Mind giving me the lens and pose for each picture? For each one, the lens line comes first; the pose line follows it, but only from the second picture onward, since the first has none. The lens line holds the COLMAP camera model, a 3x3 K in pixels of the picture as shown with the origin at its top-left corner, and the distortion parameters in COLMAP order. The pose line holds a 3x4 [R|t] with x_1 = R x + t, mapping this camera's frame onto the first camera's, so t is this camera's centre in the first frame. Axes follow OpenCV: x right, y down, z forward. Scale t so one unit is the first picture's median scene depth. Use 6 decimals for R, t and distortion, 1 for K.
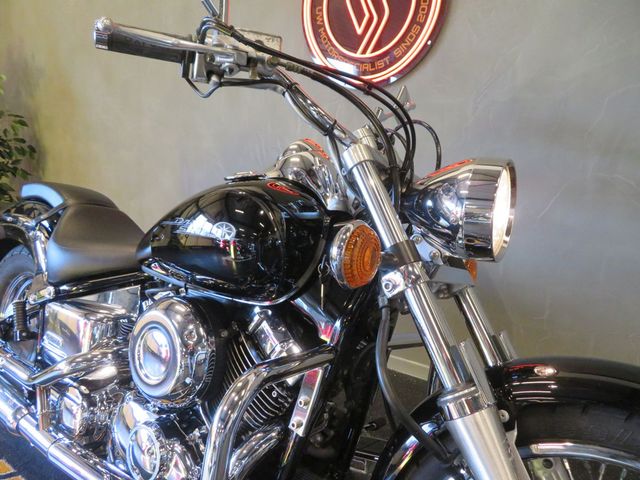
lens RADIAL K [[464.7, 0, 316.2], [0, 464.7, 243.4], [0, 0, 1]] dist [-0.003000, 0.003545]
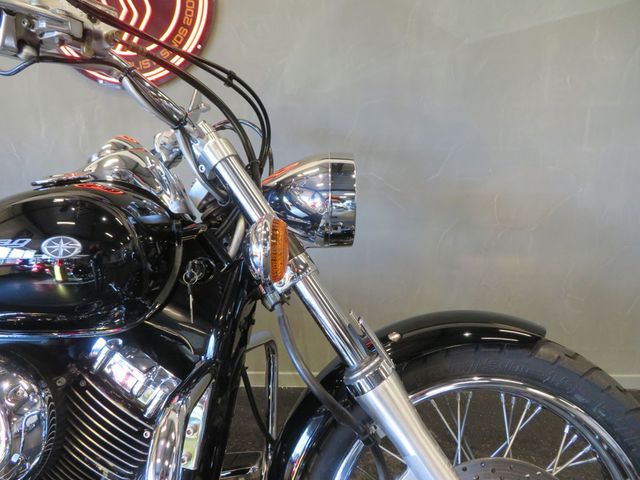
lens RADIAL K [[462.5, 0, 320.0], [0, 462.5, 240.0], [0, 0, 1]] dist [-0.005266, -0.001274]
pose [[0.828643, -0.105238, 0.549796, -0.241350], [0.122297, 0.992477, 0.005649, 0.008464], [-0.546255, 0.062557, 0.835280, 0.107881]]
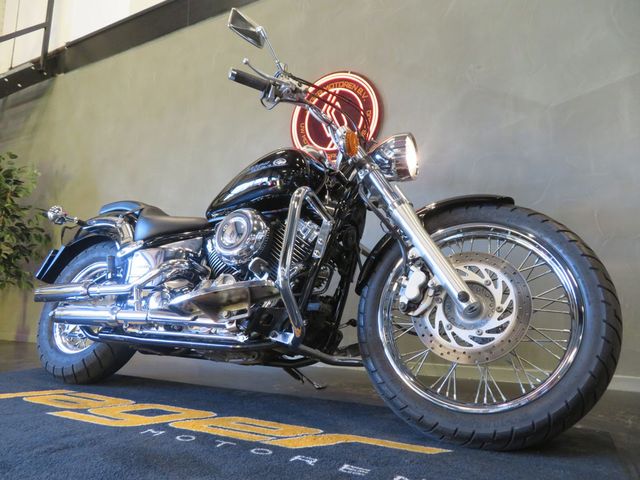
lens RADIAL K [[468.9, 0, 320.0], [0, 468.9, 240.0], [0, 0, 1]] dist [0.003812, 0.003511]
pose [[0.992573, 0.031057, 0.117622, -0.233388], [0.014354, 0.930212, -0.366743, 0.950436], [-0.120803, 0.365707, 0.922857, -0.715607]]
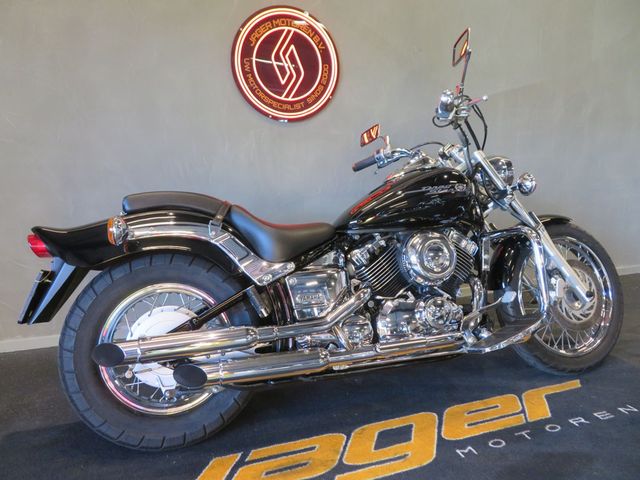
lens RADIAL K [[460.9, 0, 325.7], [0, 460.9, 240.9], [0, 0, 1]] dist [-0.003477, -0.002796]
pose [[0.566409, -0.140867, 0.811996, -2.173658], [0.198224, 0.979645, 0.031680, 0.021094], [-0.799930, 0.143013, 0.582803, 0.249995]]
